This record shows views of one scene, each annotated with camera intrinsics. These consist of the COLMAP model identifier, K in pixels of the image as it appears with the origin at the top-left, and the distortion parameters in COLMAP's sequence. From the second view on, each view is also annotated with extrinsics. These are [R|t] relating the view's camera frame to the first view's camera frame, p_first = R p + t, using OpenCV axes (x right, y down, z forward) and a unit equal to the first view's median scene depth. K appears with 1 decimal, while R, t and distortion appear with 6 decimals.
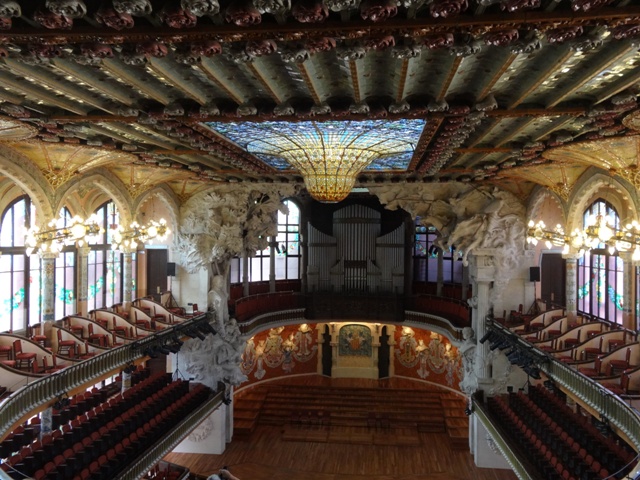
lens RADIAL K [[527.4, 0, 319.9], [0, 527.4, 238.1], [0, 0, 1]] dist [-0.007512, -0.000172]
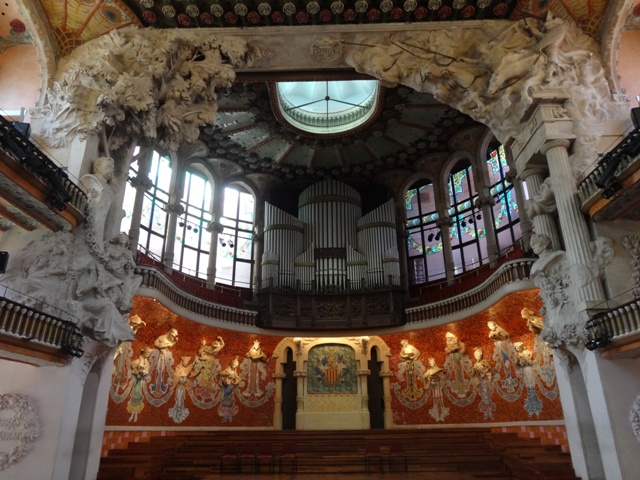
lens RADIAL K [[464.2, 0, 320.0], [0, 464.2, 240.5], [0, 0, 1]] dist [-0.000454, -0.005516]
pose [[0.996675, 0.014879, 0.080116, 0.002722], [0.015526, 0.930500, -0.365962, 0.260013], [-0.079993, 0.365989, 0.927175, 0.402601]]
